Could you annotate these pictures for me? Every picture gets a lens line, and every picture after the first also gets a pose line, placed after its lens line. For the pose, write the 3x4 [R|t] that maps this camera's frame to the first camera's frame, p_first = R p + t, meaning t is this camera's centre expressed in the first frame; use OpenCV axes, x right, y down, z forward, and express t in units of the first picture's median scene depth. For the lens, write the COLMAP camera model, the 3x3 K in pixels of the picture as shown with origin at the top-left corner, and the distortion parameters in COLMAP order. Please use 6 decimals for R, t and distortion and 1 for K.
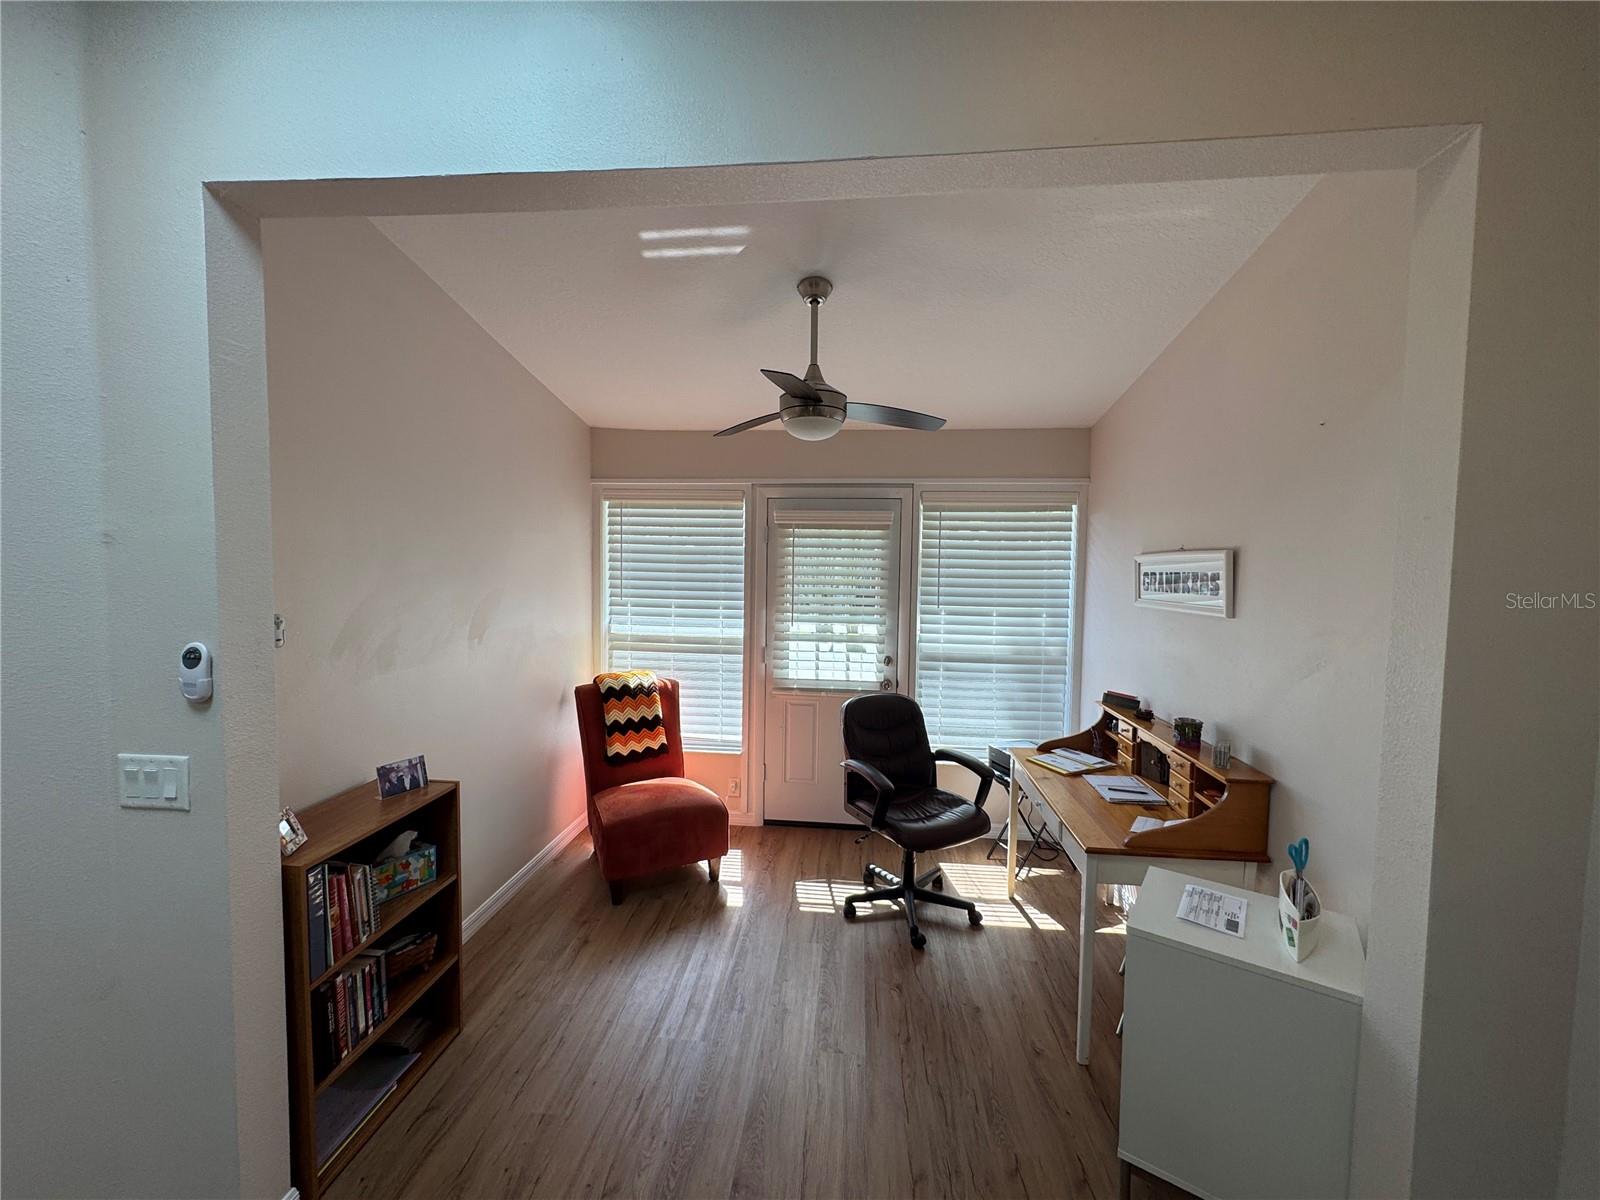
lens RADIAL K [[640.4, 0, 797.7], [0, 640.4, 598.7], [0, 0, 1]] dist [0.001291, 0.000010]
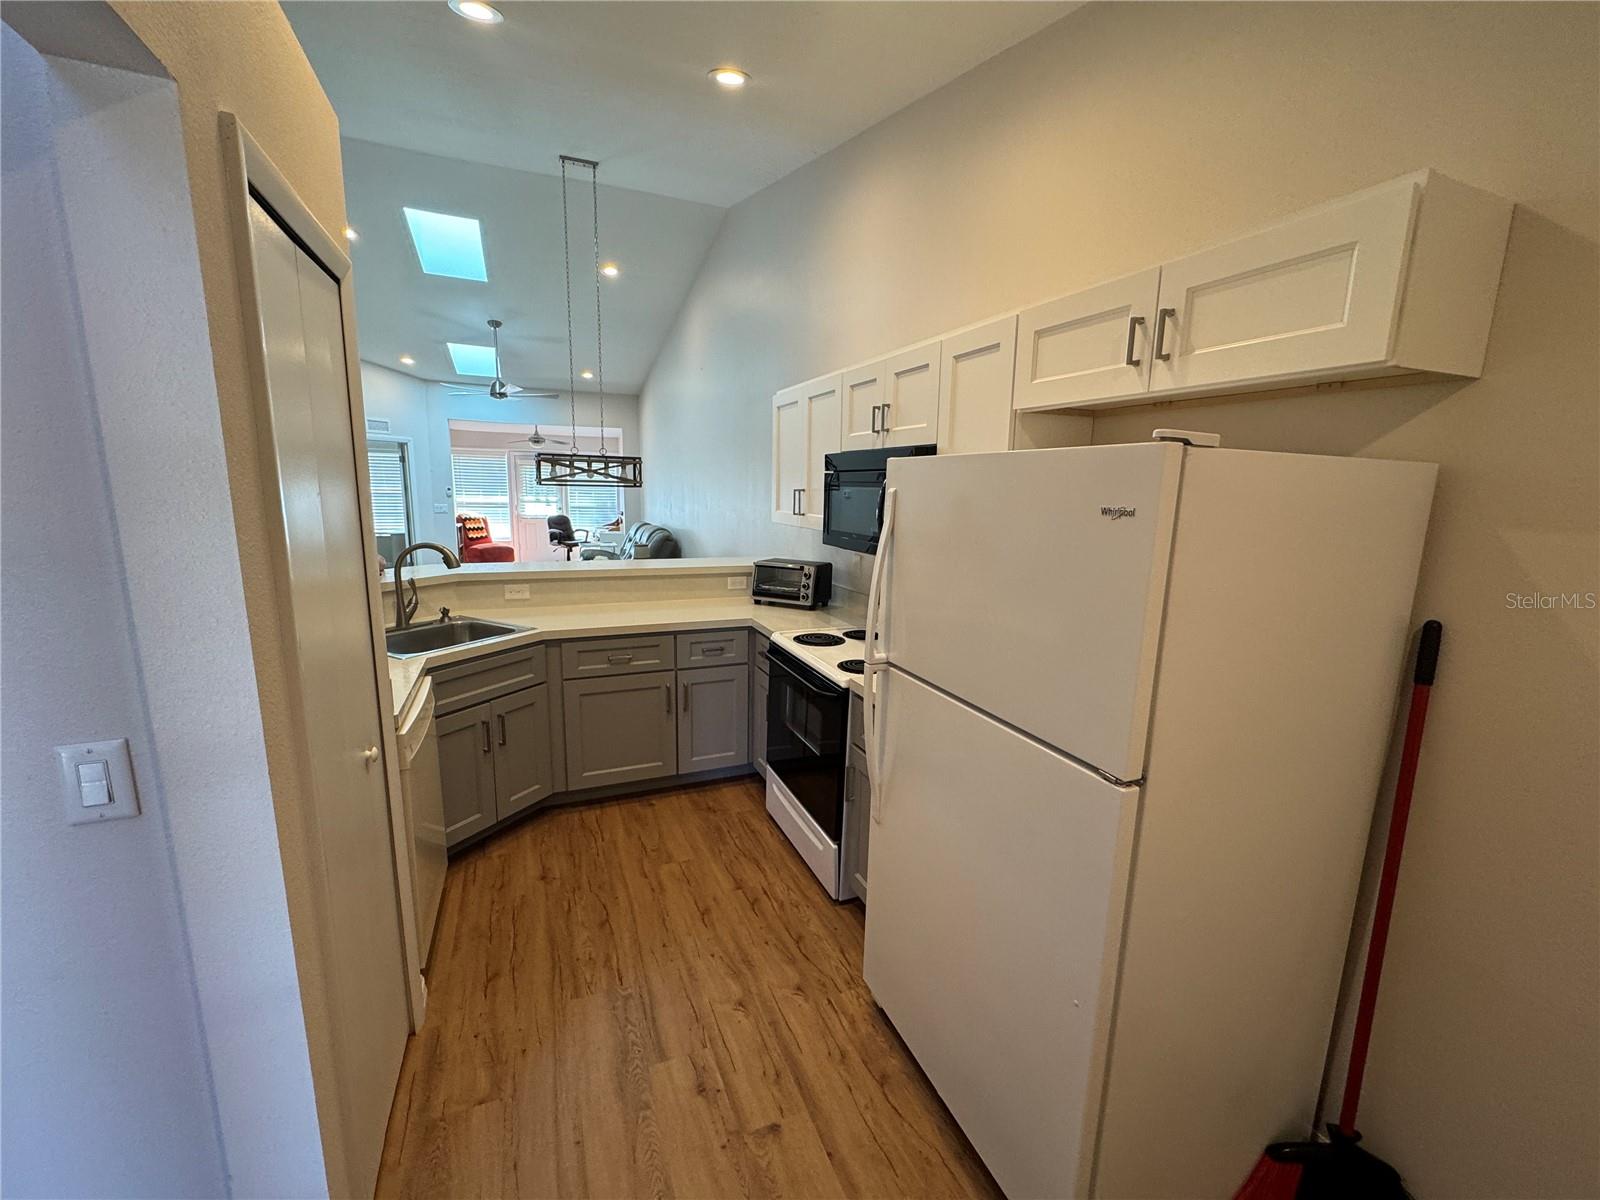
lens RADIAL K [[640.4, 0, 800.2], [0, 640.4, 598.3], [0, 0, 1]] dist [0.001291, 0.000010]
pose [[0.880357, -0.080406, 0.467447, -0.334935], [0.023154, 0.991637, 0.126965, 0.165269], [-0.473747, -0.100951, 0.874856, -2.427503]]
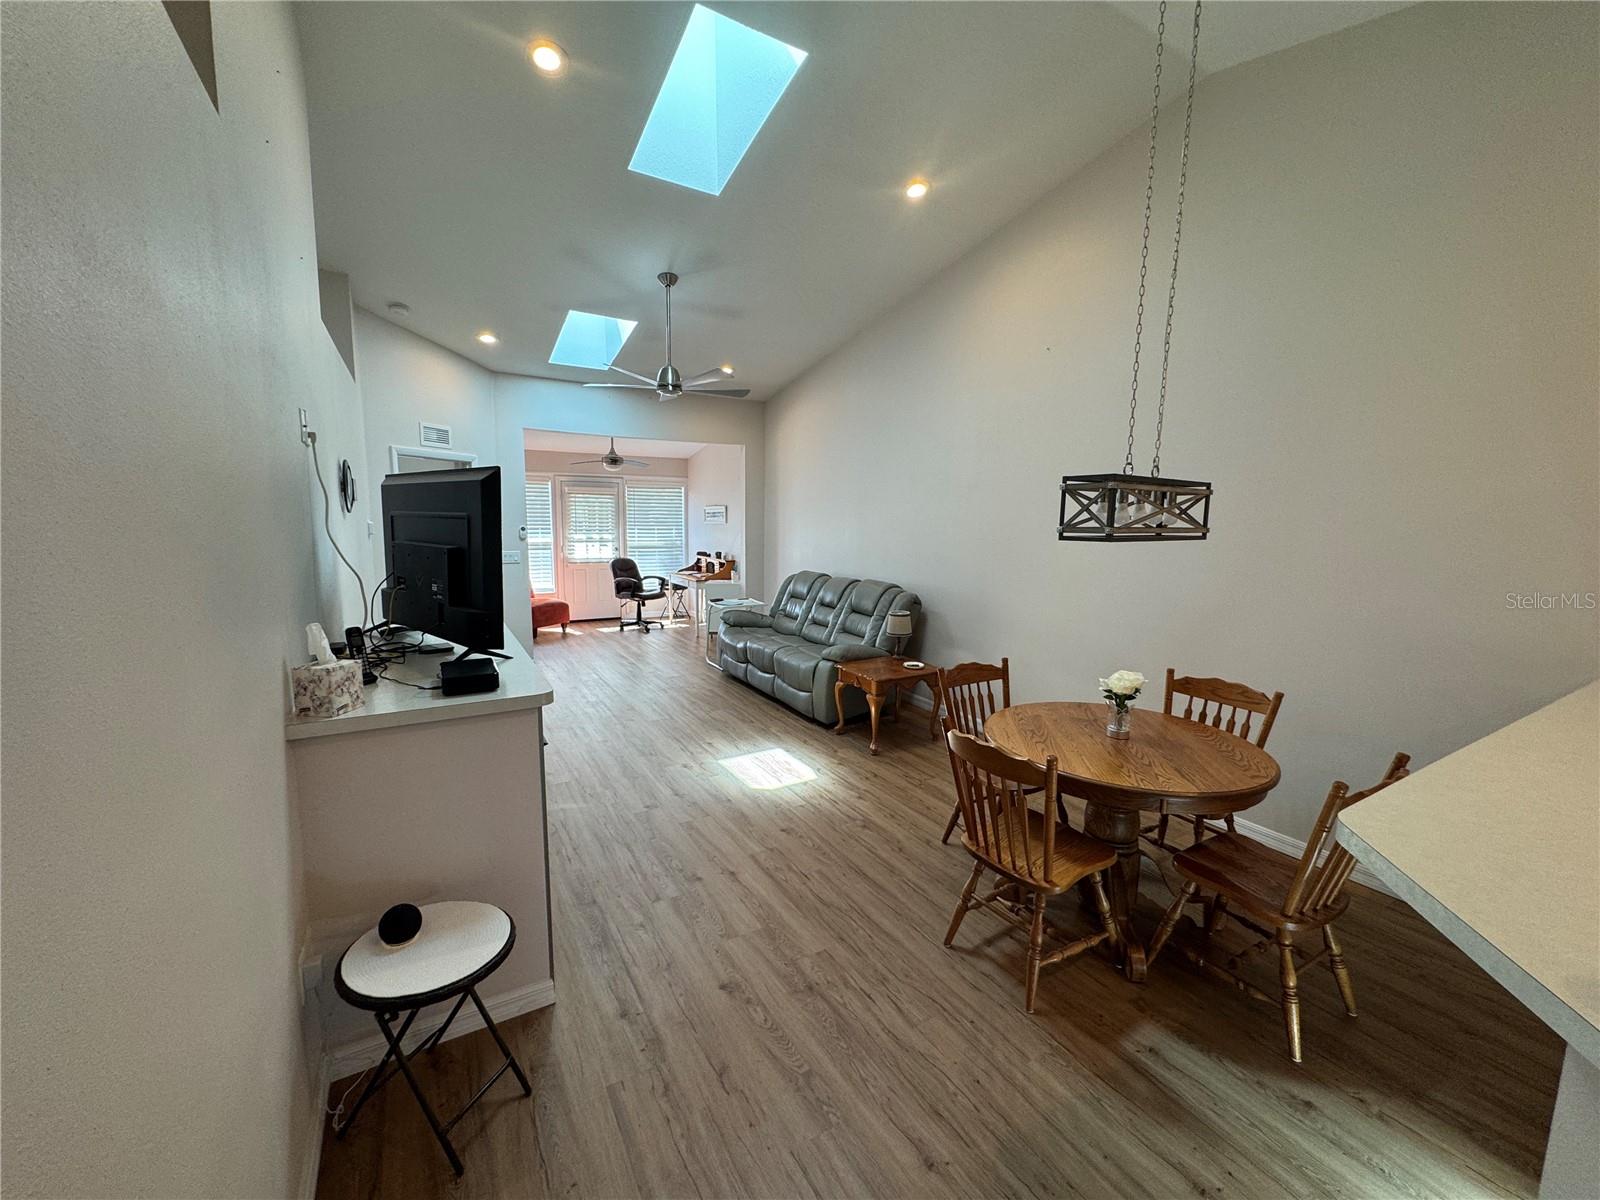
lens RADIAL K [[640.4, 0, 800.7], [0, 640.4, 594.4], [0, 0, 1]] dist [0.001291, 0.000010]
pose [[0.811605, -0.074896, 0.579385, -0.729094], [0.031835, 0.995944, 0.084150, 0.086936], [-0.583338, -0.049852, 0.810698, -1.432007]]
